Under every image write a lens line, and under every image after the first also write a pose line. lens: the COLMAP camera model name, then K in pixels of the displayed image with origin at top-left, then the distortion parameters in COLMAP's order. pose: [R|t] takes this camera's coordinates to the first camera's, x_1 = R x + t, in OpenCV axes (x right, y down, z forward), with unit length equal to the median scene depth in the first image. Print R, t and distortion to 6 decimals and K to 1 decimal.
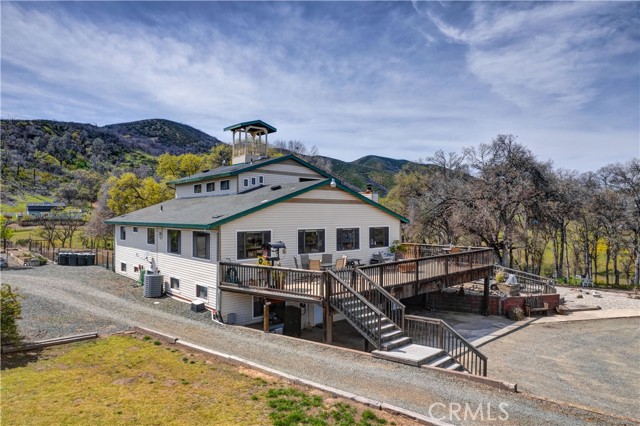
lens RADIAL K [[495.2, 0, 320.0], [0, 495.2, 213.0], [0, 0, 1]] dist [-0.066267, 0.001992]
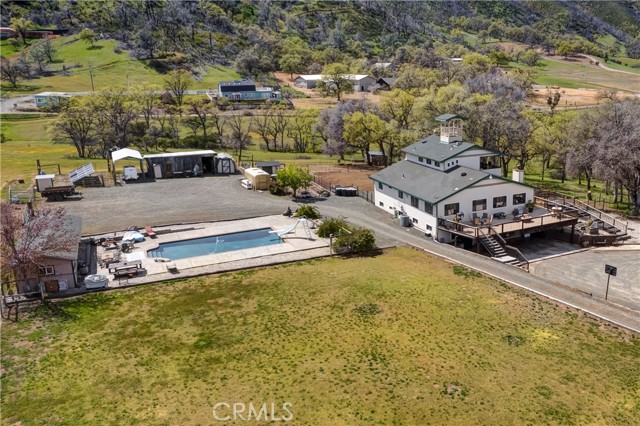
lens RADIAL K [[495.2, 0, 320.0], [0, 495.2, 213.0], [0, 0, 1]] dist [-0.066267, 0.001992]
pose [[0.919878, 0.039356, -0.390226, 0.177593], [0.042912, 0.978880, 0.199881, -0.359327], [0.389851, -0.200611, 0.898761, -1.170152]]
